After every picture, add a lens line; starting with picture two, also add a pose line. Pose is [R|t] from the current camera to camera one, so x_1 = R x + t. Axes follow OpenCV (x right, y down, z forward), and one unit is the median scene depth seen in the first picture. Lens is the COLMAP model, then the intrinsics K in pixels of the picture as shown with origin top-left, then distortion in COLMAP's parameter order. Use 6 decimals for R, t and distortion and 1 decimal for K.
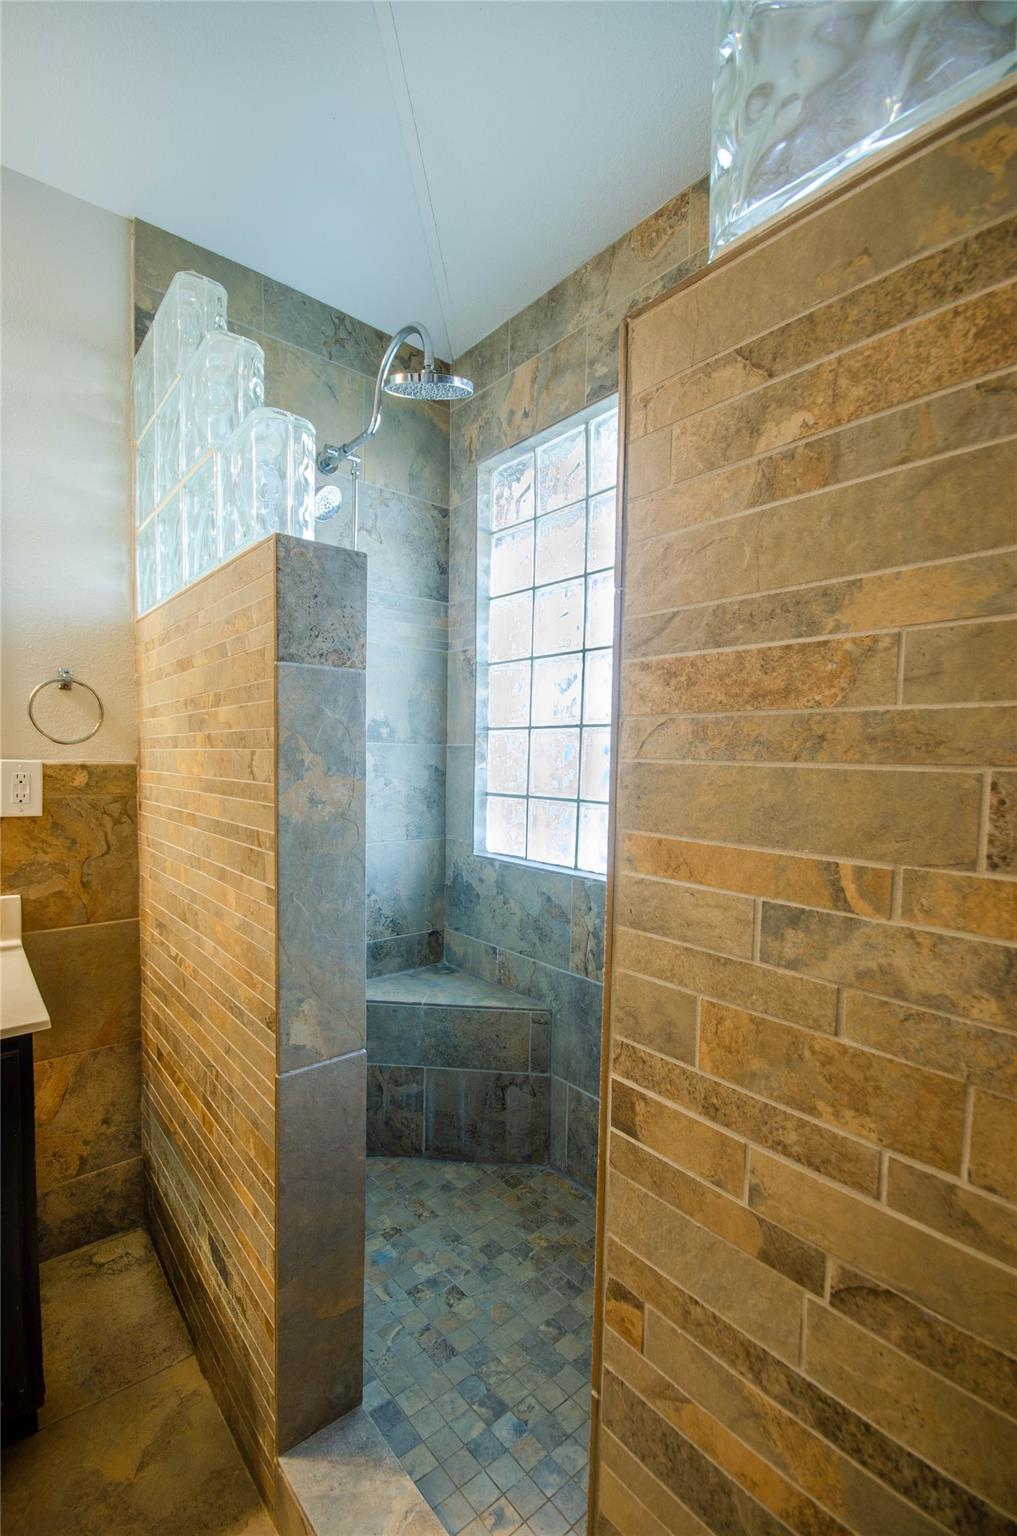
lens RADIAL K [[666.2, 0, 491.6], [0, 666.2, 800.4], [0, 0, 1]] dist [-0.014731, -0.006785]
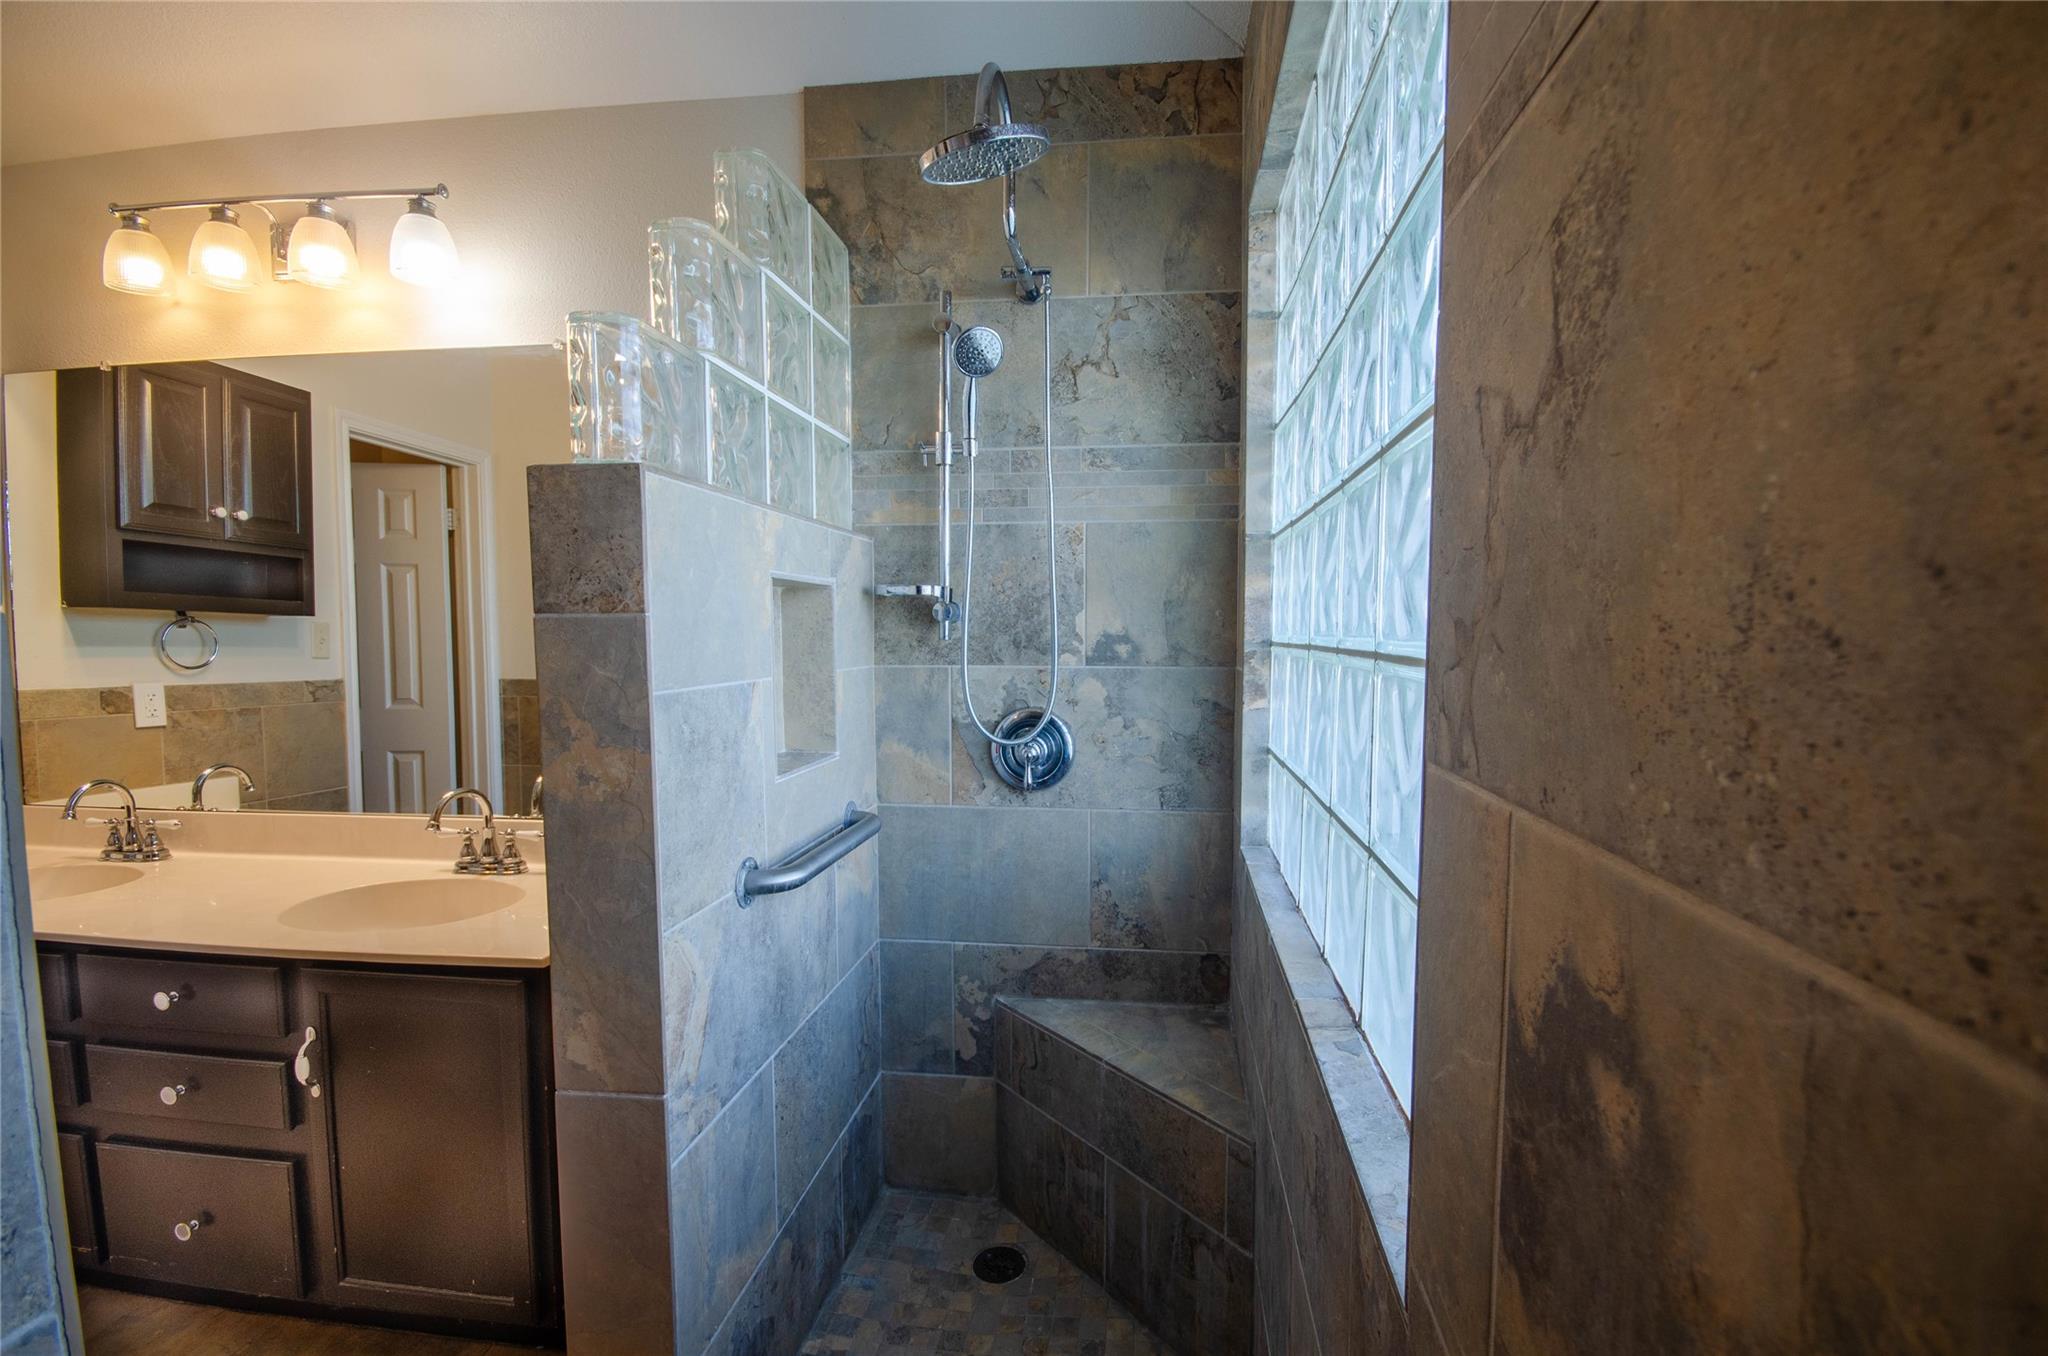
lens RADIAL K [[888.2, 0, 1093.3], [0, 888.2, 699.0], [0, 0, 1]] dist [-0.014731, -0.006785]
pose [[0.699692, 0.040298, -0.713307, 0.475370], [-0.036810, 0.999115, 0.020337, -0.070561], [0.713496, 0.012027, 0.700557, 0.339320]]
